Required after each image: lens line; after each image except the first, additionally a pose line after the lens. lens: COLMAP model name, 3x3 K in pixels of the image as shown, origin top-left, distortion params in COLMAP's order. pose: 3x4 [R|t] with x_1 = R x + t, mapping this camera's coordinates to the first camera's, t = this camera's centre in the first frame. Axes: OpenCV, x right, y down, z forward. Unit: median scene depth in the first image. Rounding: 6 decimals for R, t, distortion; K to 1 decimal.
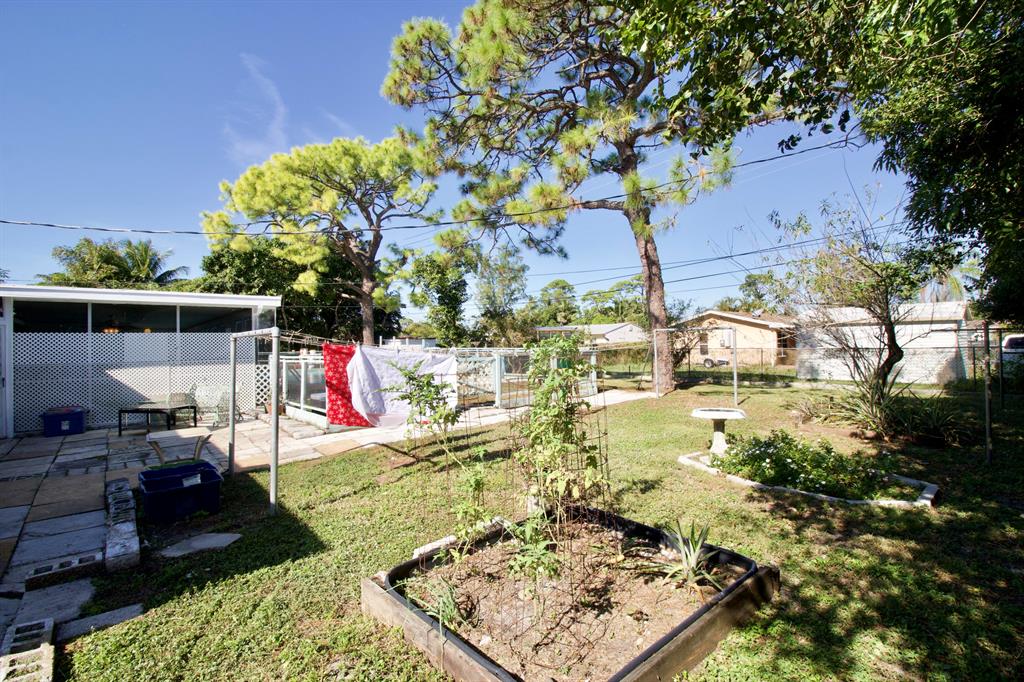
lens RADIAL K [[473.1, 0, 515.5], [0, 473.1, 334.9], [0, 0, 1]] dist [0.002593, -0.014817]
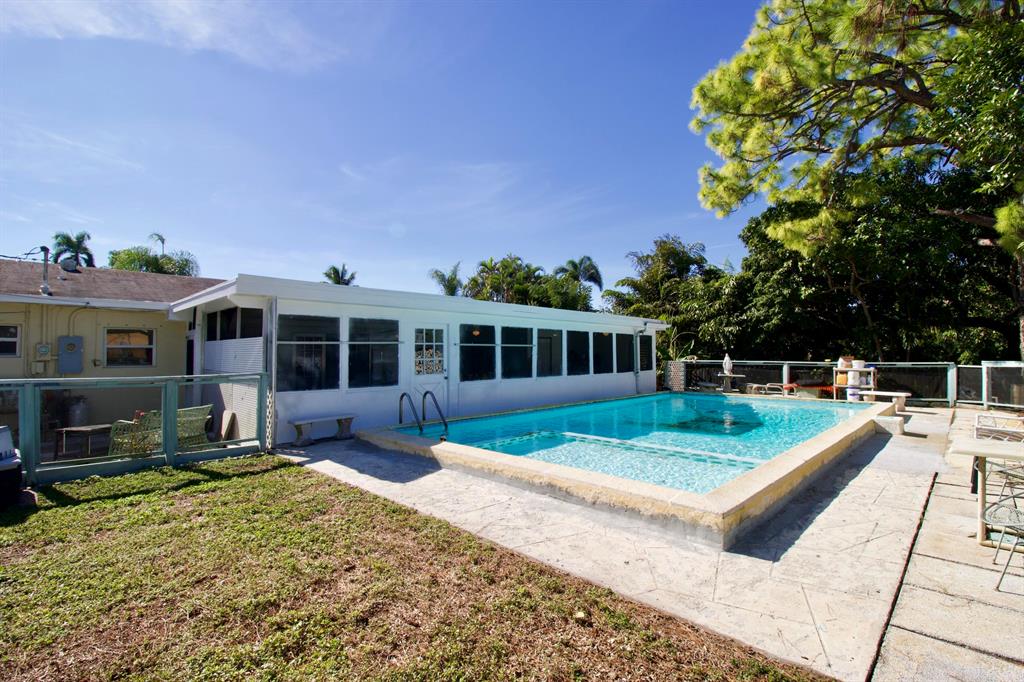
lens RADIAL K [[473.1, 0, 515.5], [0, 473.1, 334.9], [0, 0, 1]] dist [0.002593, -0.014817]
pose [[0.079358, -0.018336, -0.996677, 0.057048], [0.020881, 0.999642, -0.016728, 0.004572], [0.996627, -0.019485, 0.079713, 0.568750]]
